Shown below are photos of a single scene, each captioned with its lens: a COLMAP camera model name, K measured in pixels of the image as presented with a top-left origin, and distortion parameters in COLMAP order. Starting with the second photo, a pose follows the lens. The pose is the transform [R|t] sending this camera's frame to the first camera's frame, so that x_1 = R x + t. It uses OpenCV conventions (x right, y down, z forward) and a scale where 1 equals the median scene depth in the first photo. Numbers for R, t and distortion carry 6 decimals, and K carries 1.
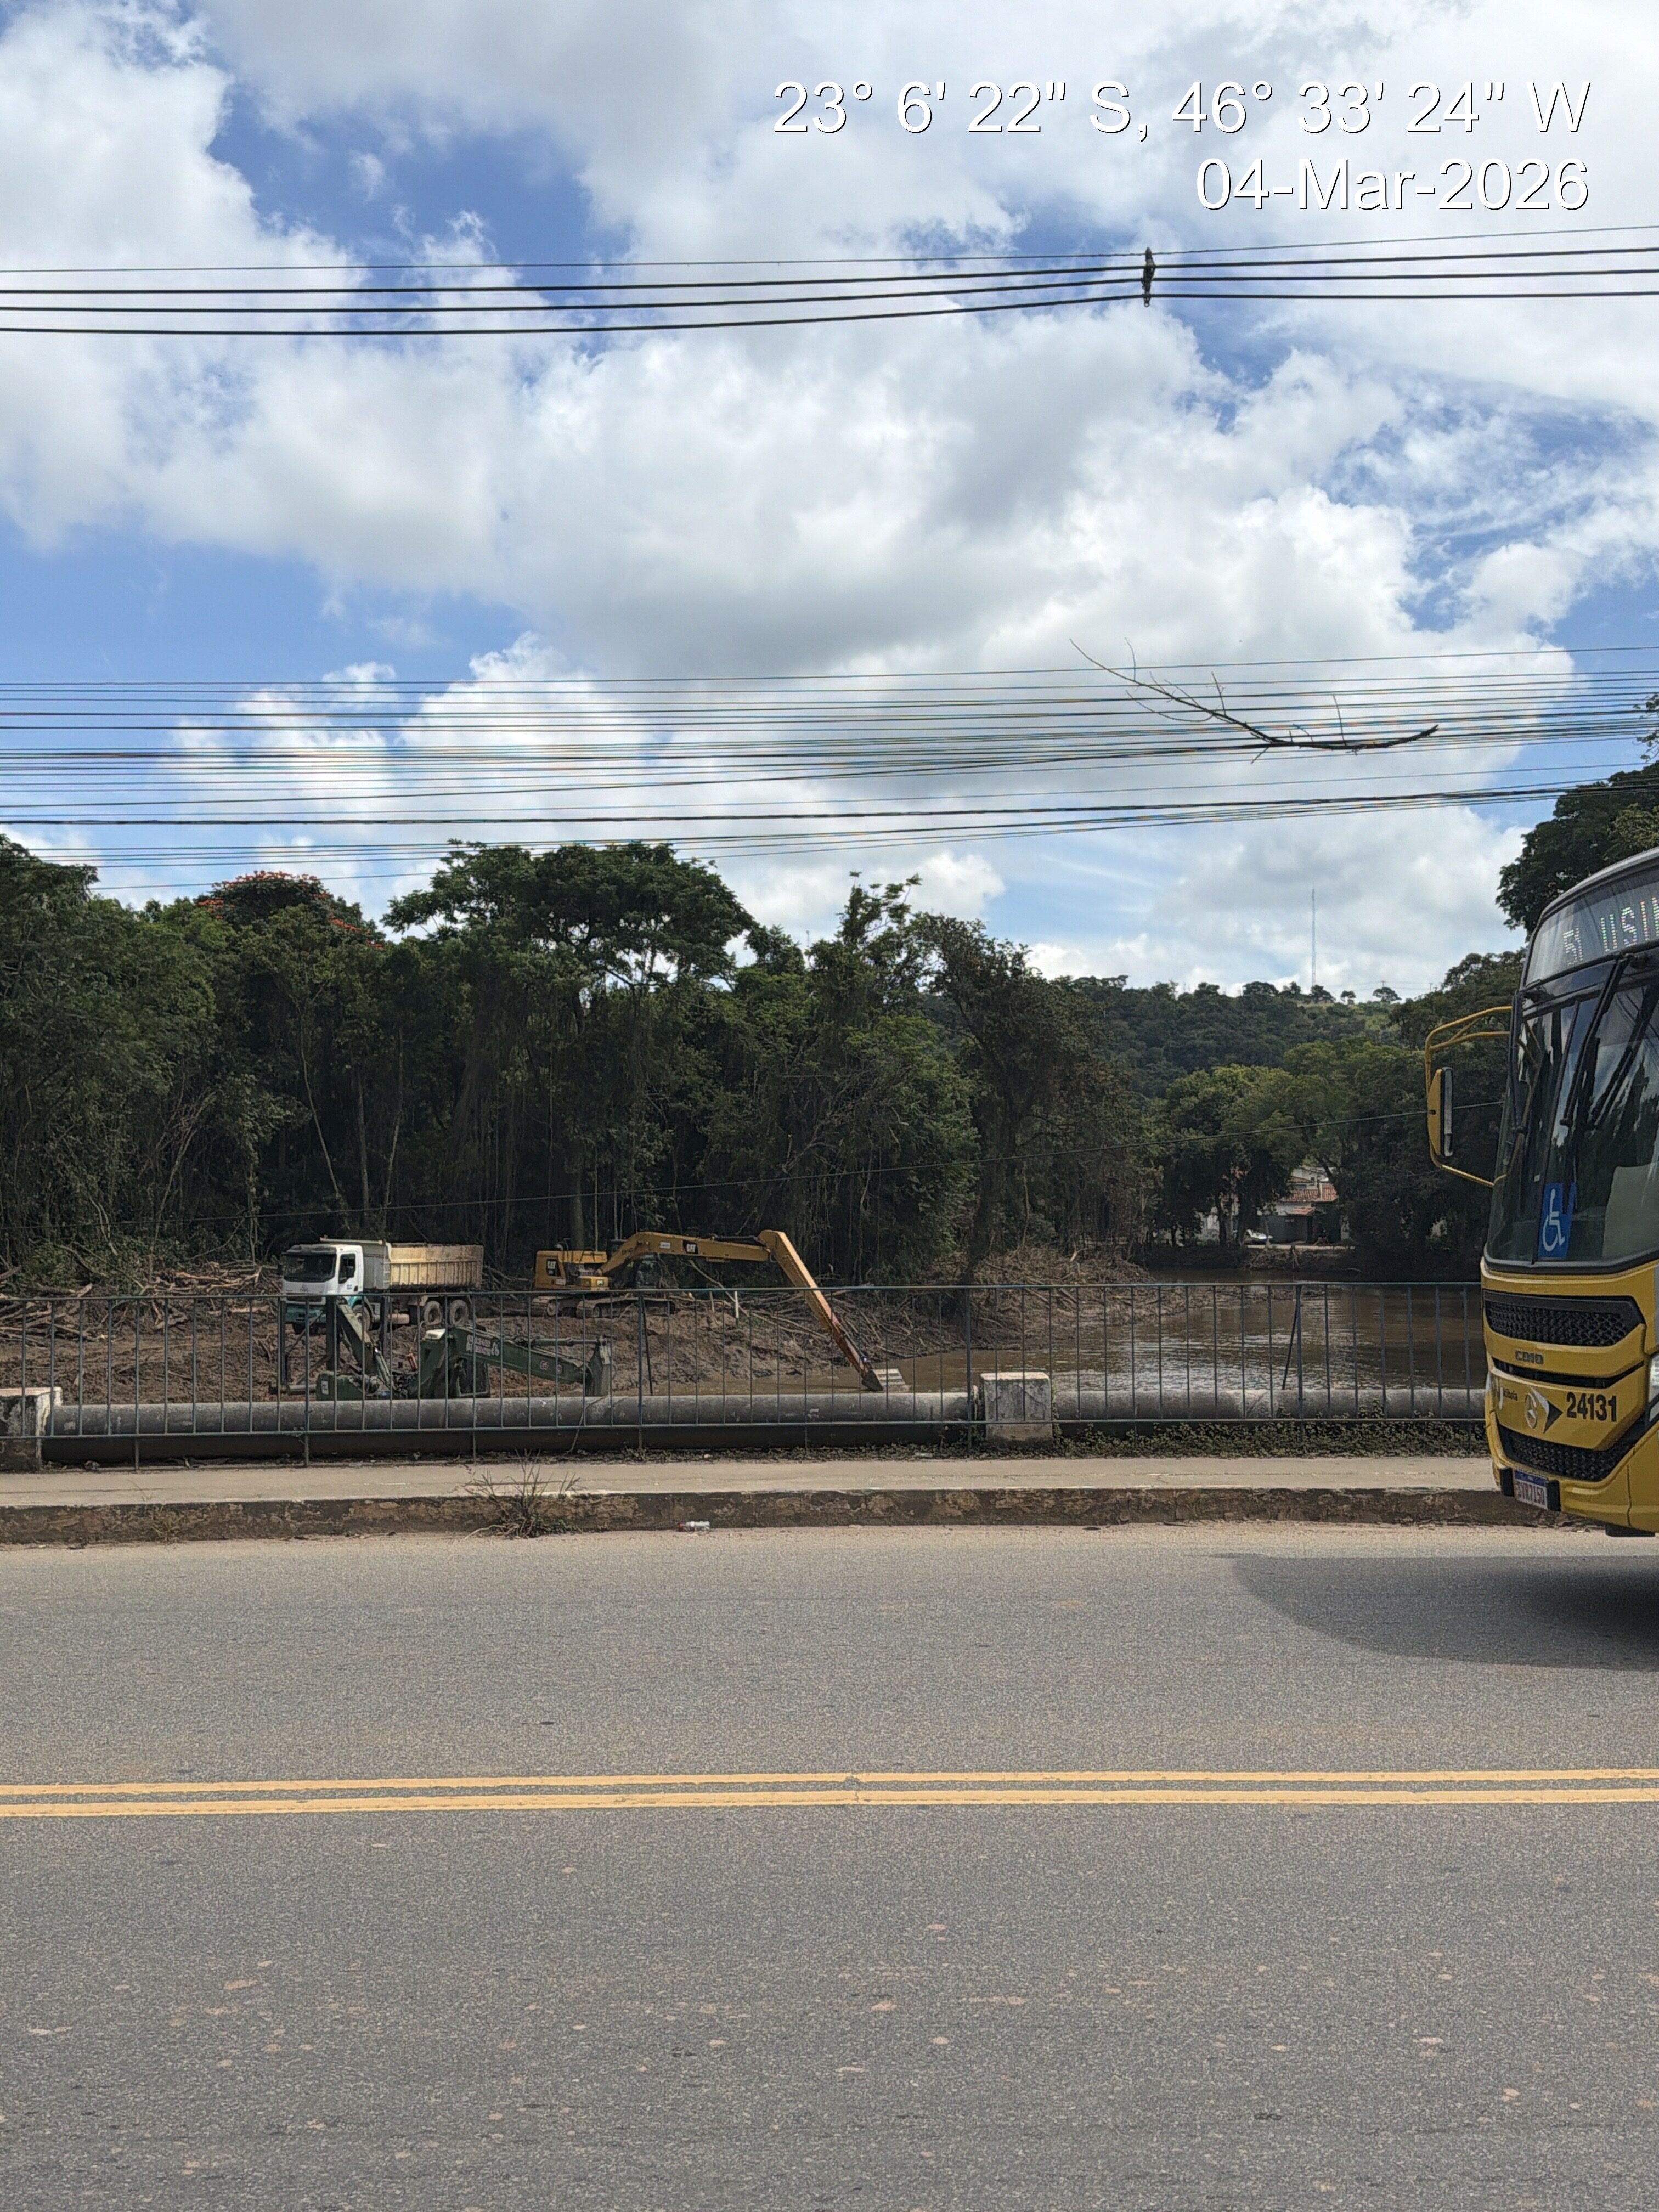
lens RADIAL K [[2276.8, 0, 815.8], [0, 2276.8, 1094.7], [0, 0, 1]] dist [0.181170, -0.378084]
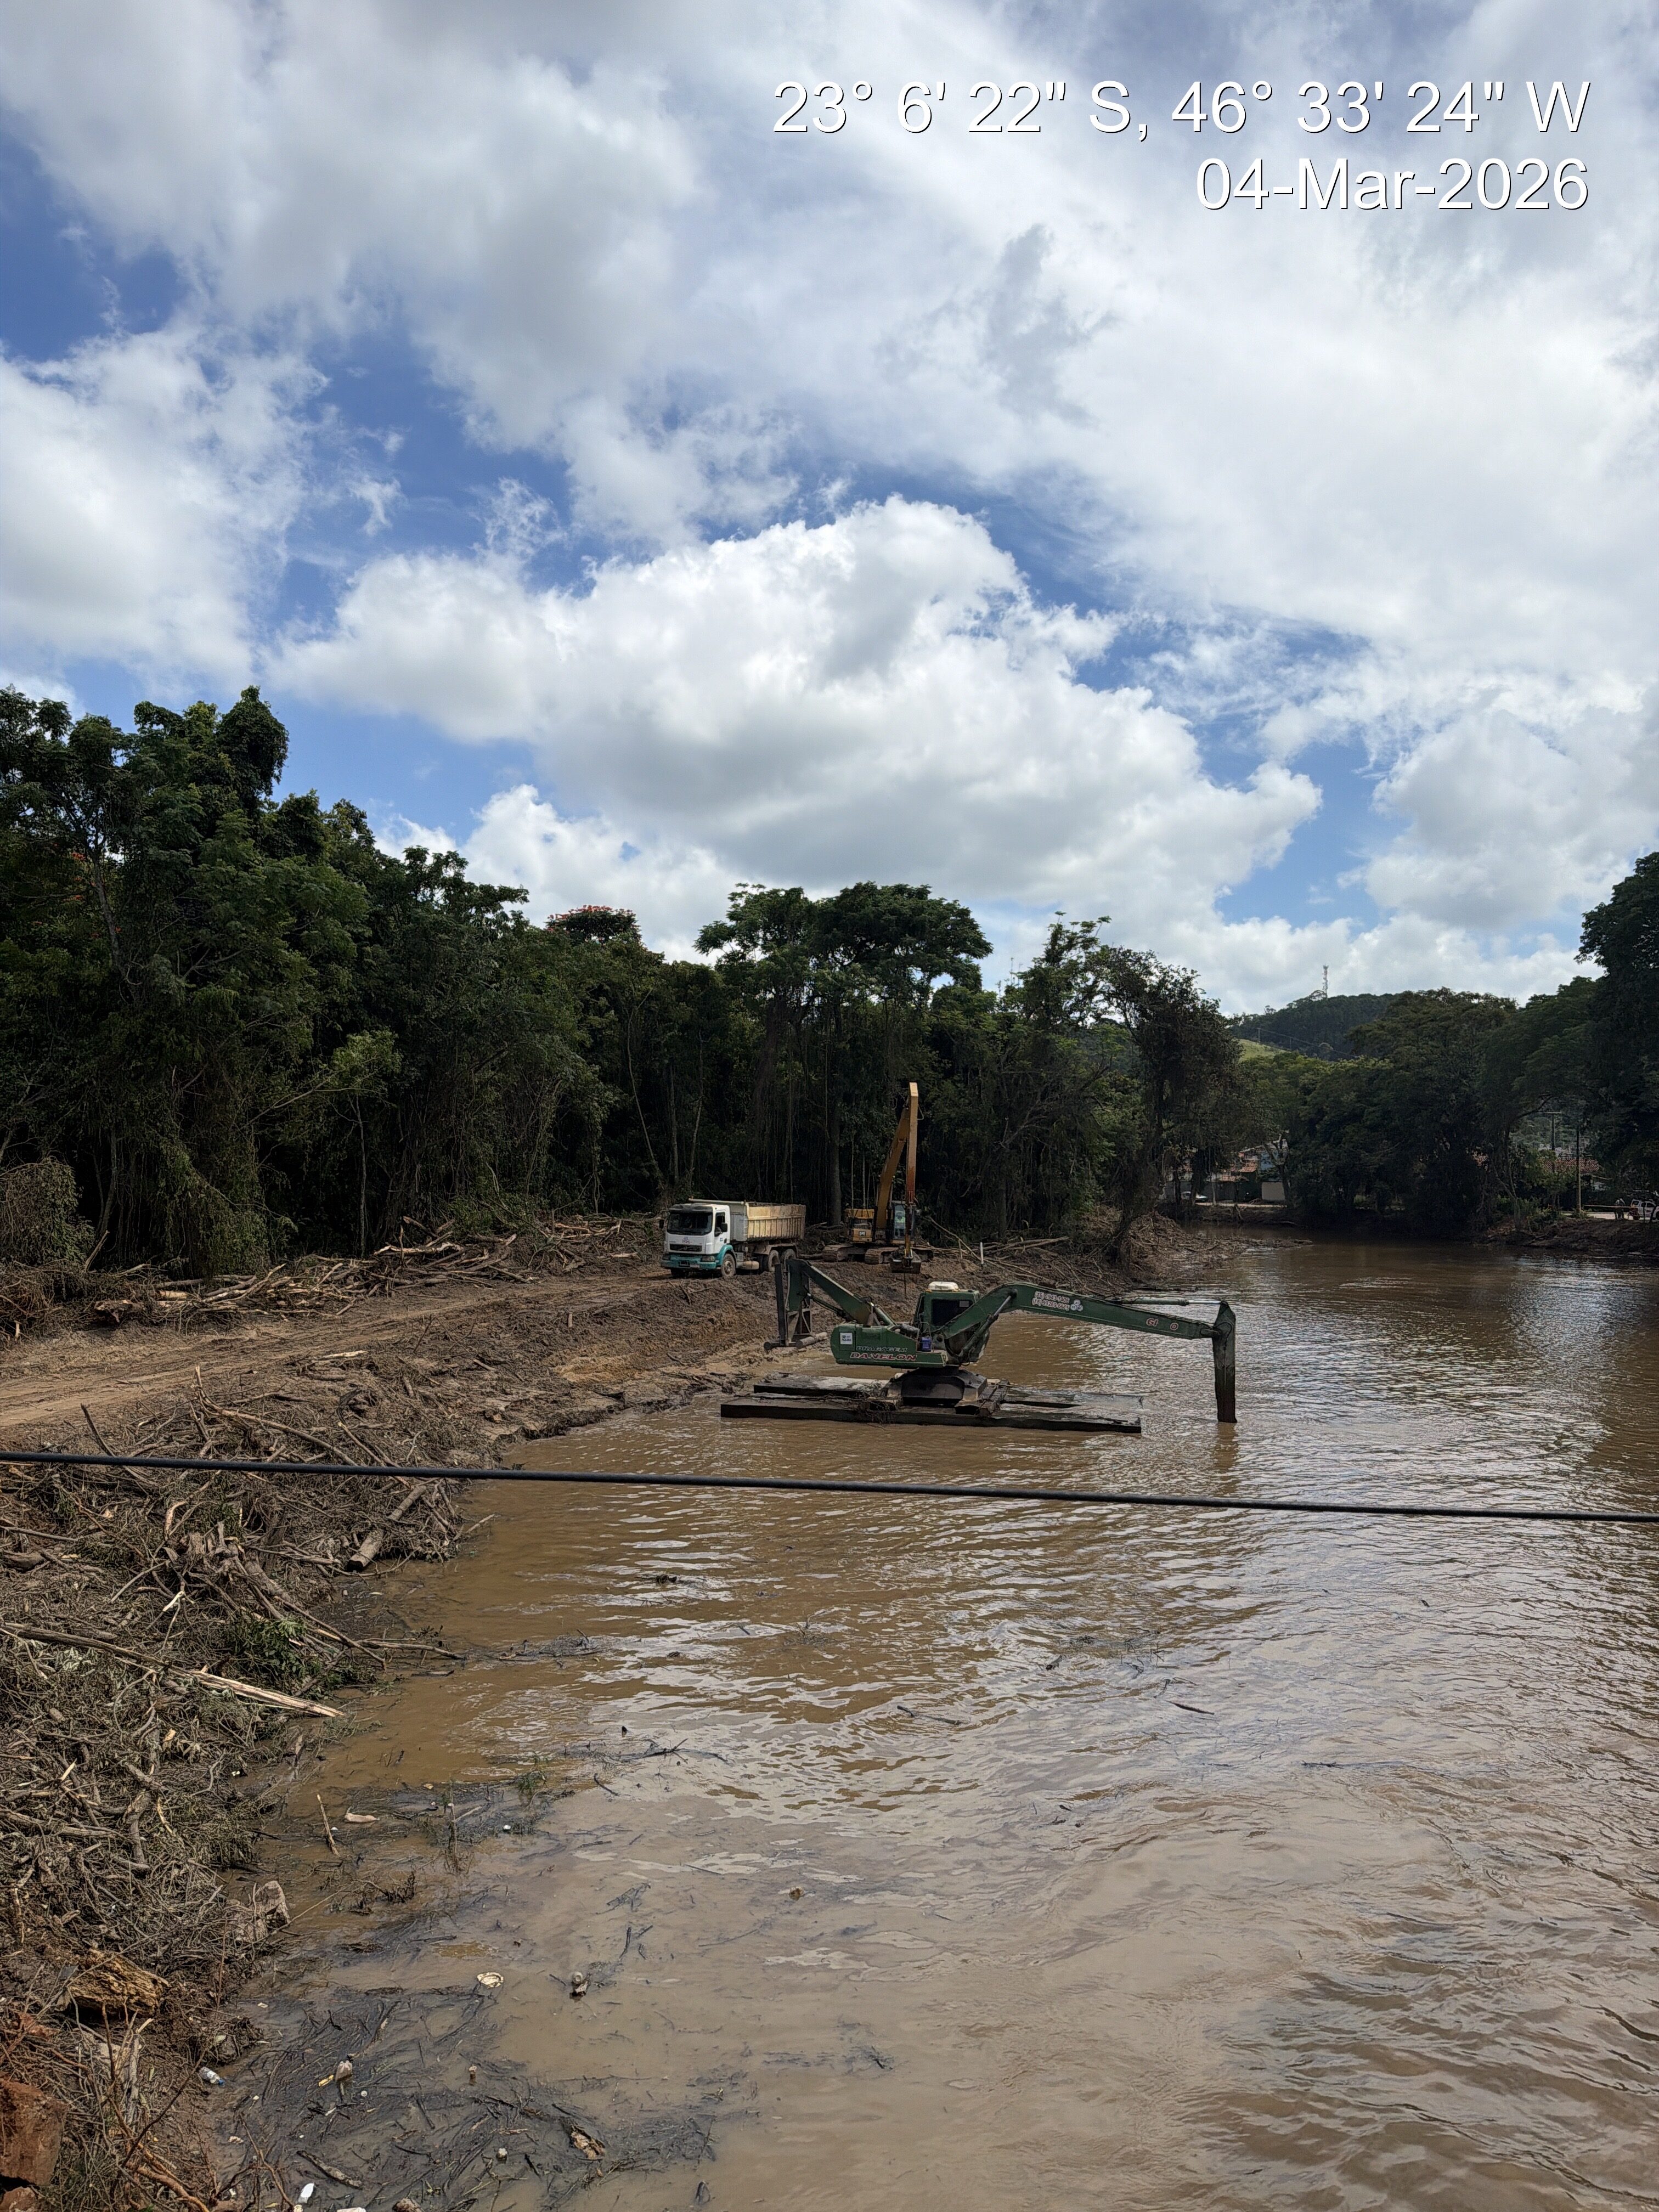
lens RADIAL K [[1552.6, 0, 819.9], [0, 1552.6, 1103.6], [0, 0, 1]] dist [0.175050, -0.347096]
pose [[0.999324, 0.014400, 0.033816, -0.149815], [-0.014733, 0.999845, 0.009597, 0.002681], [-0.033673, -0.010089, 0.999382, 0.144142]]
